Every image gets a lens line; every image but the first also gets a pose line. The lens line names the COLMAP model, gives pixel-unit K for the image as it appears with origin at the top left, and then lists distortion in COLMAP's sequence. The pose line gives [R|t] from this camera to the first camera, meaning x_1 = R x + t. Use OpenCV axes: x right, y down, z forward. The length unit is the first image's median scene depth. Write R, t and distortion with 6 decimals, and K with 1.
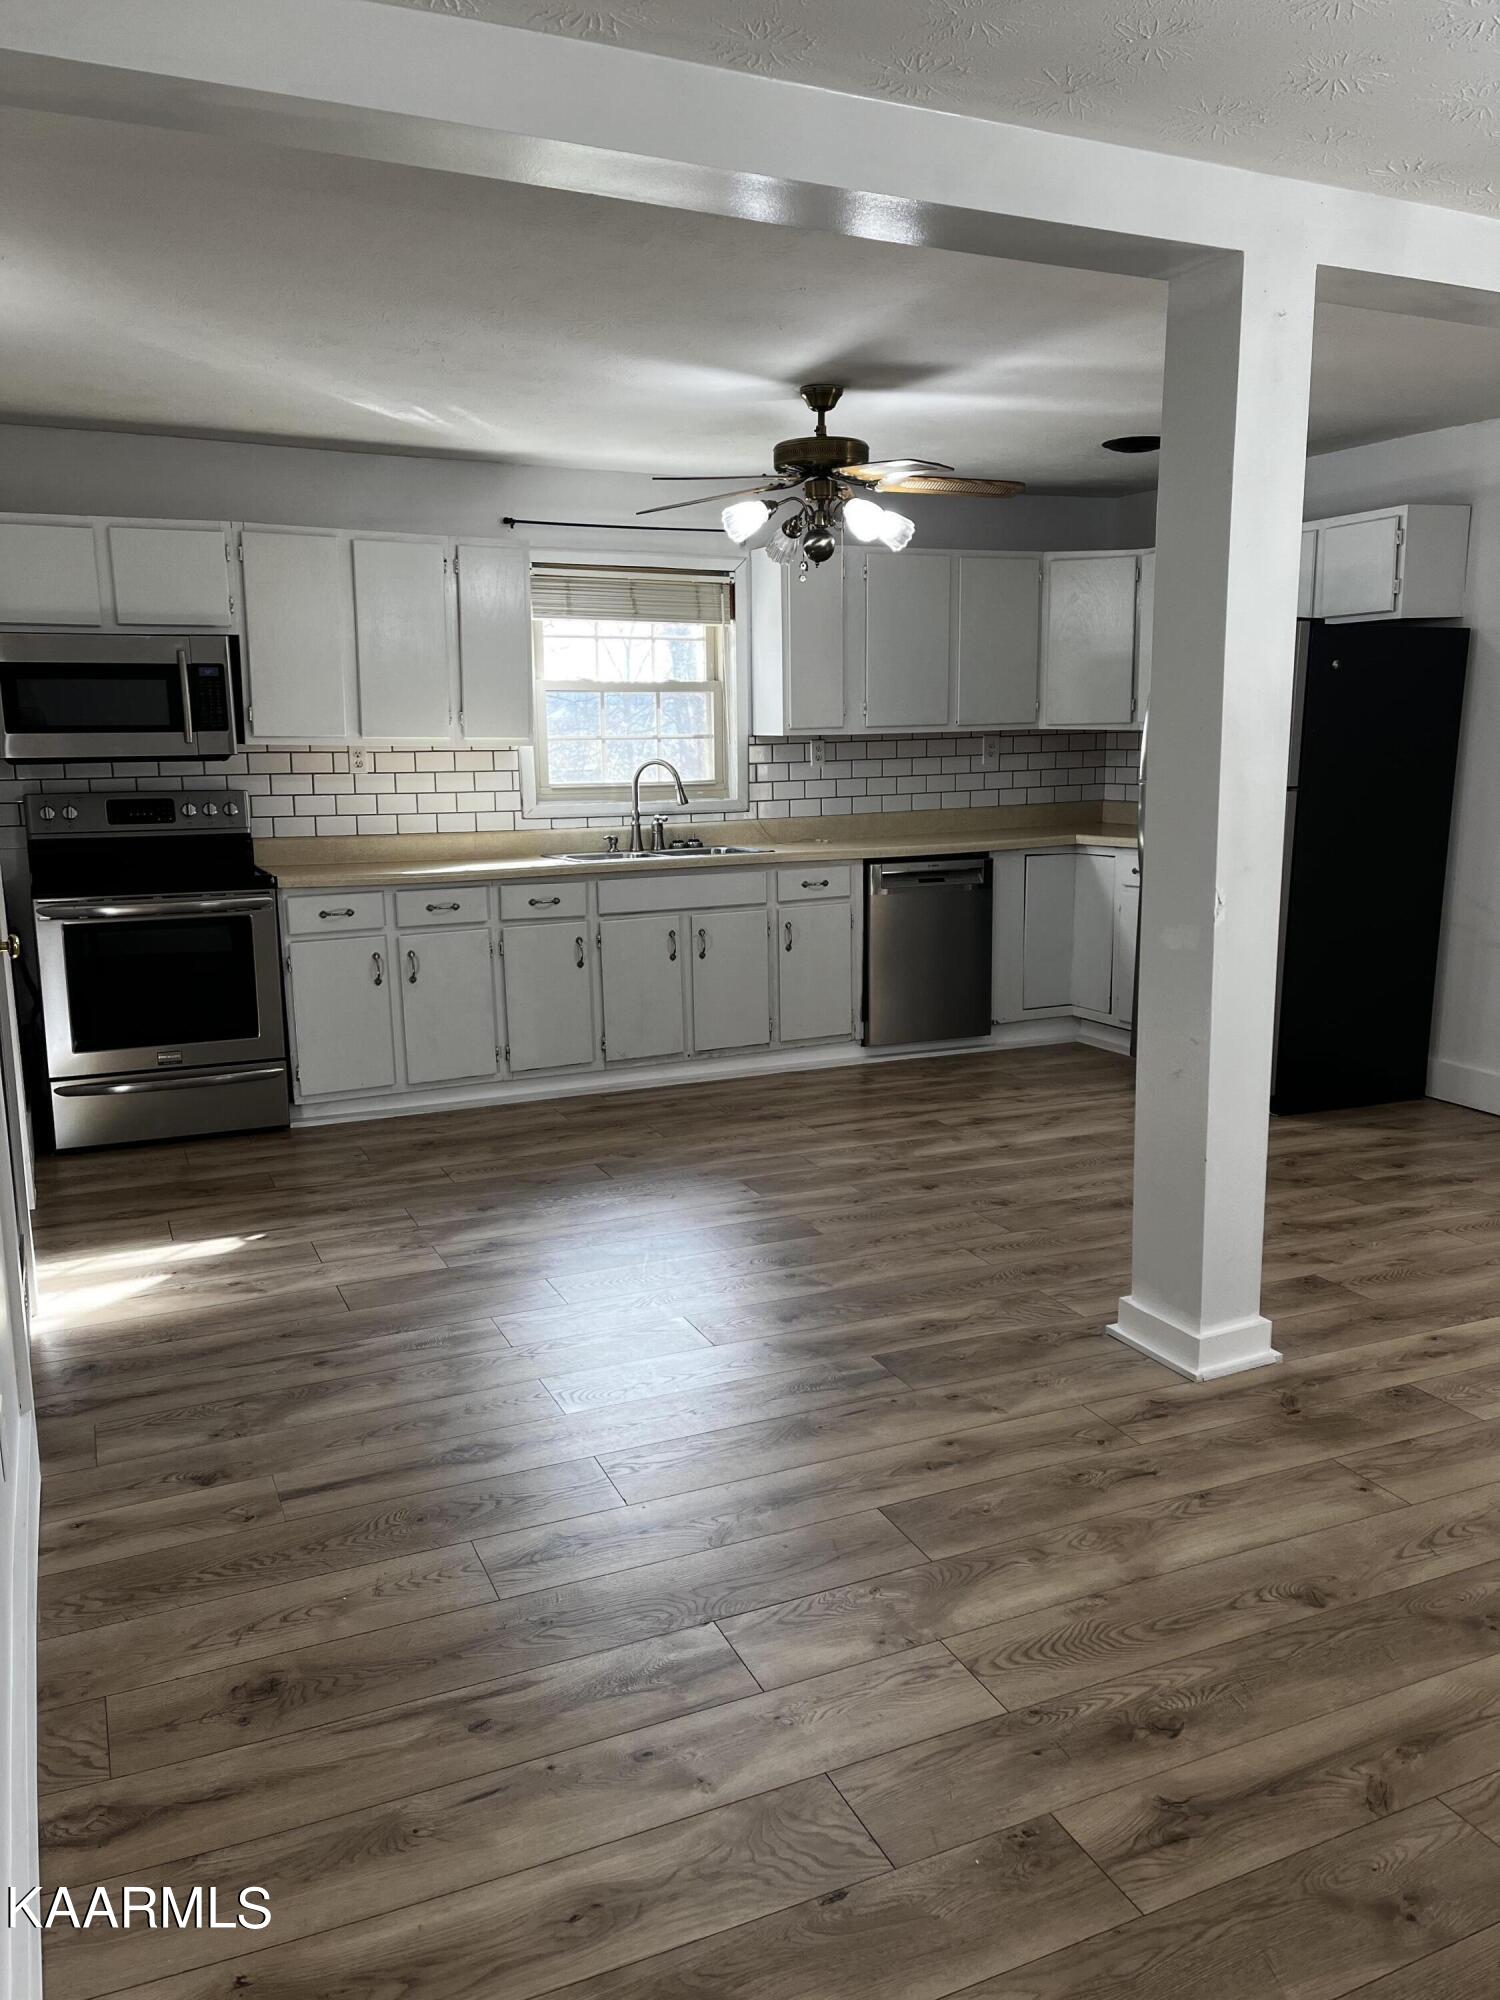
lens RADIAL K [[1496.3, 0, 750.0], [0, 1496.3, 1000.0], [0, 0, 1]] dist [0.061008, -0.004581]
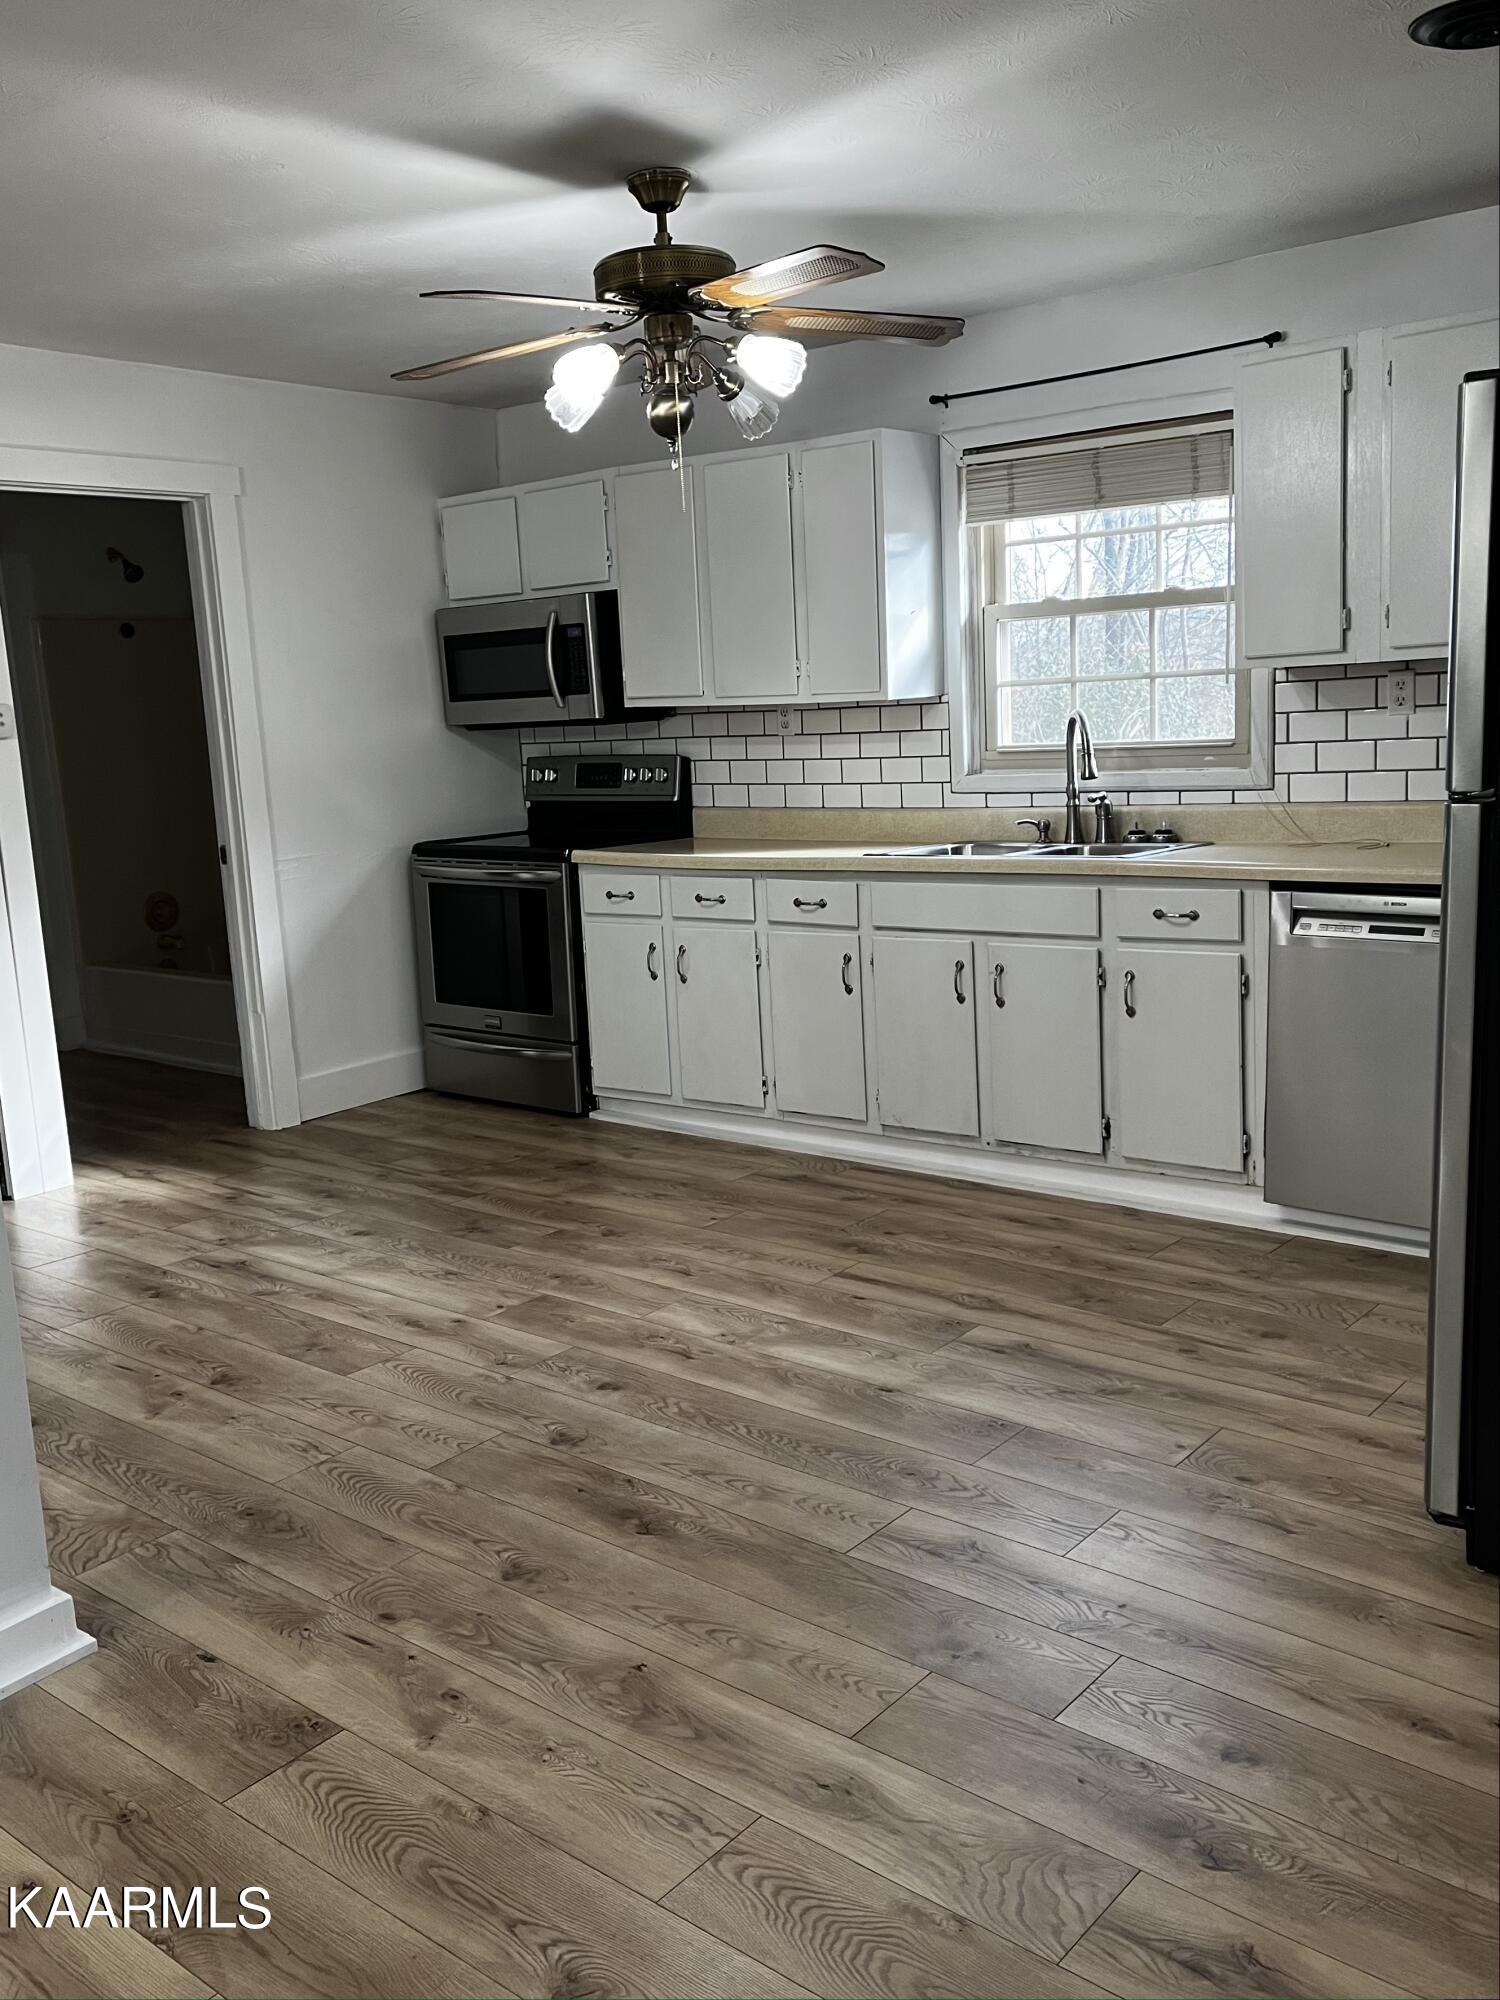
lens RADIAL K [[1718.7, 0, 798.4], [0, 1718.7, 1001.6], [0, 0, 1]] dist [0.032091, -0.004705]
pose [[0.443545, 0.141846, -0.884956, 0.661023], [-0.114424, 0.988279, 0.101057, -0.105342], [0.888918, 0.056437, 0.454576, 0.597045]]
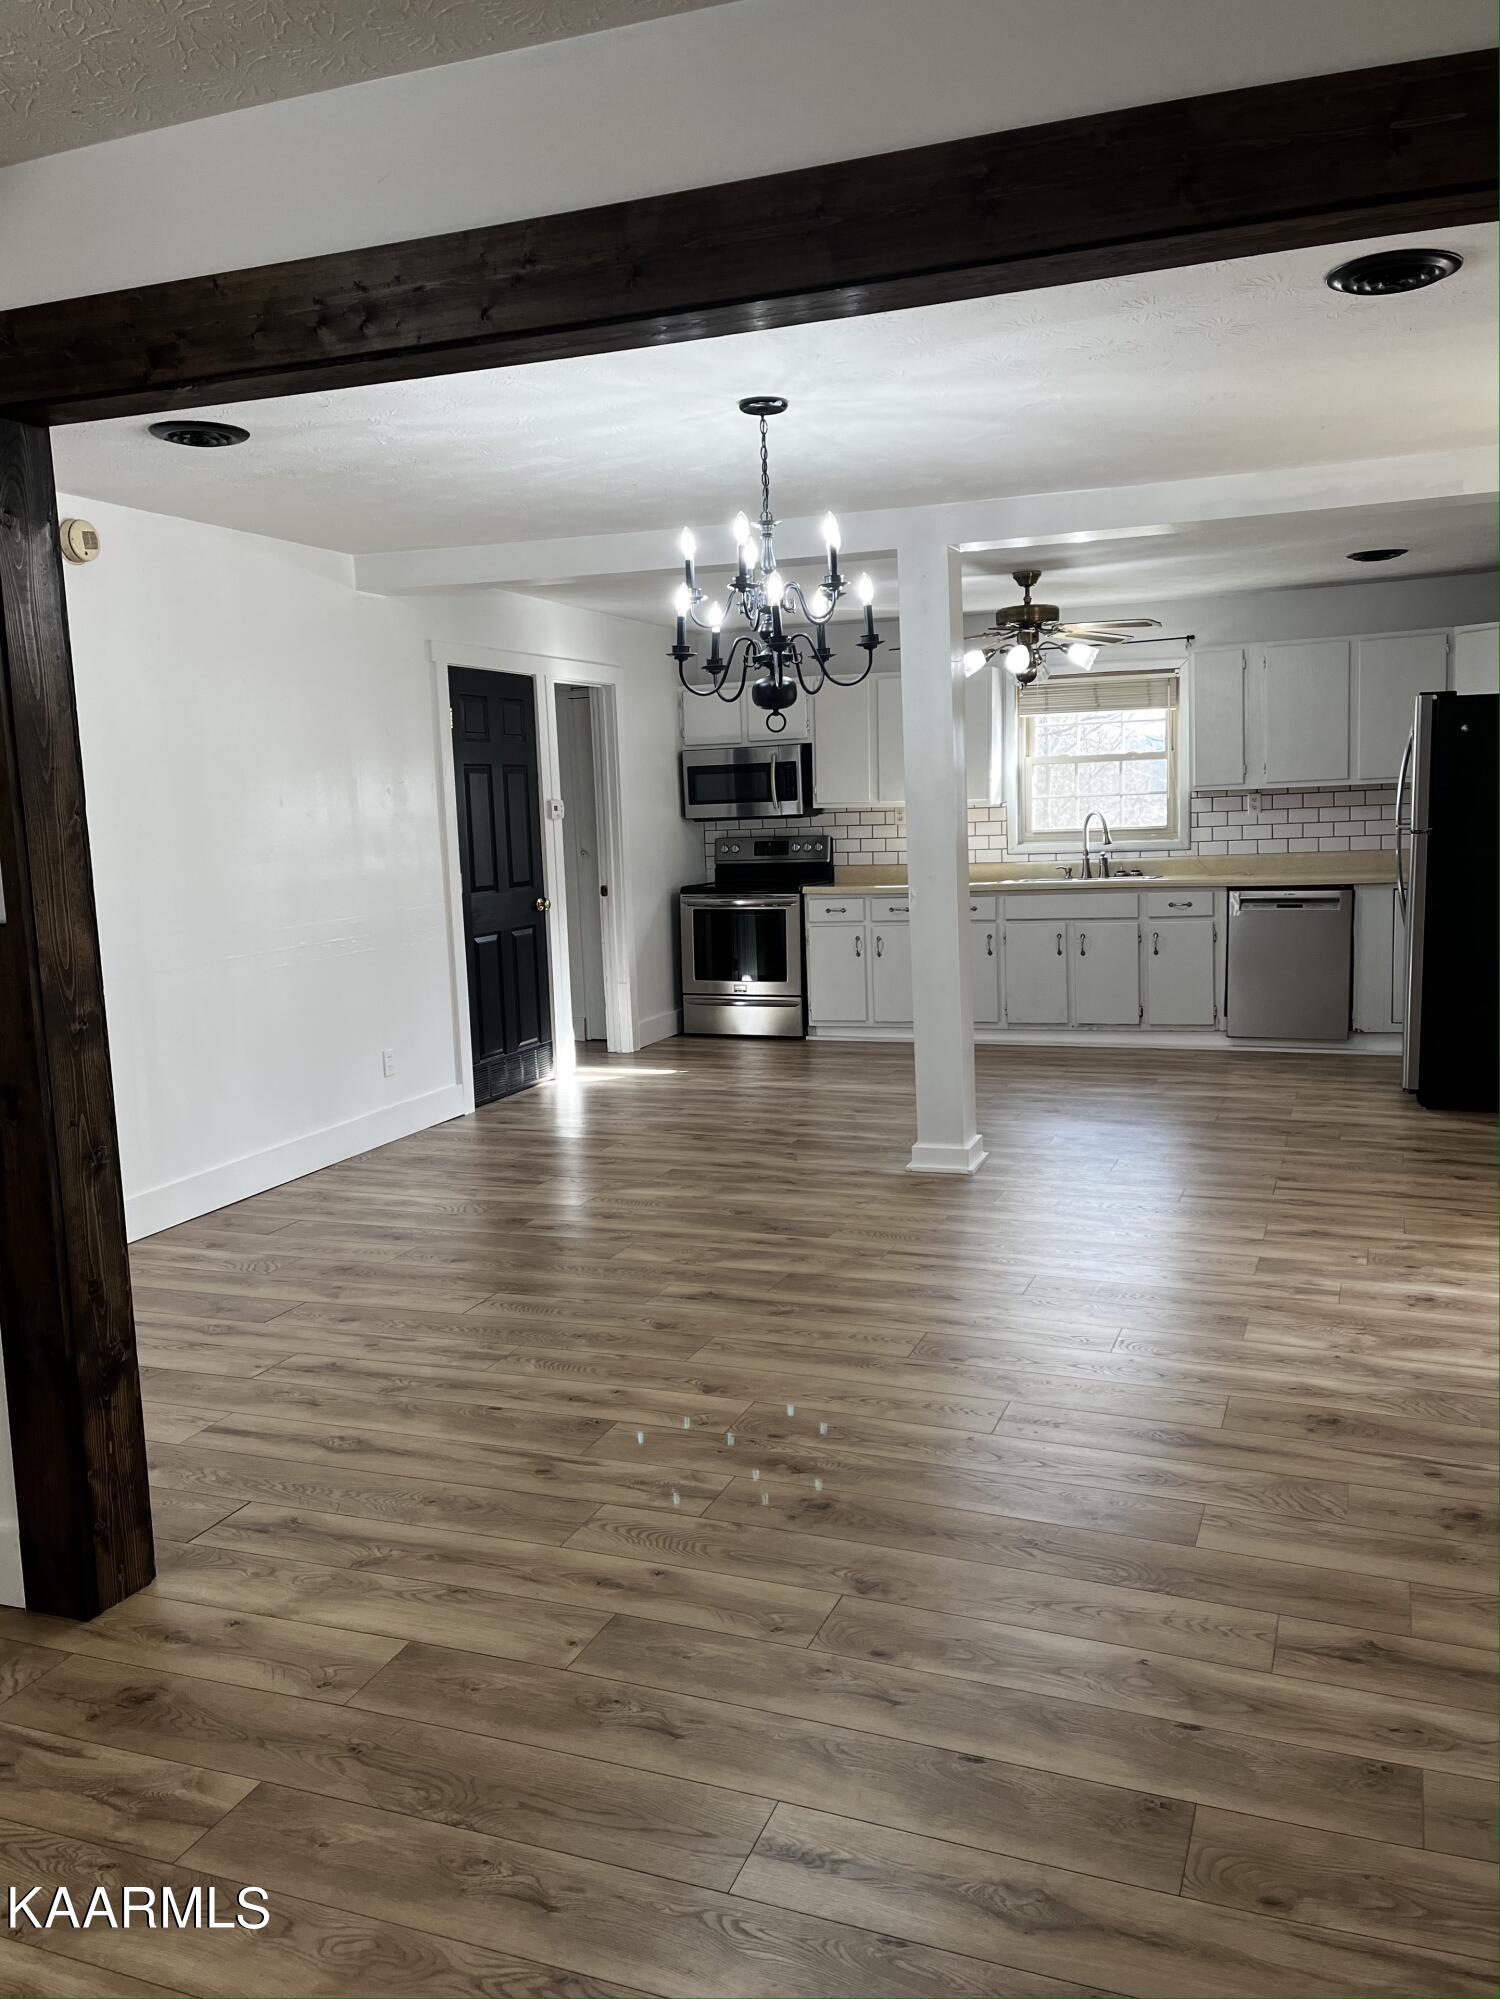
lens RADIAL K [[1591.1, 0, 750.0], [0, 1591.1, 999.5], [0, 0, 1]] dist [0.010097, 0.001851]
pose [[0.690116, 0.071447, -0.720163, 0.864622], [-0.097339, 0.995236, 0.005460, 0.036363], [0.717123, 0.066332, 0.693783, -0.245563]]
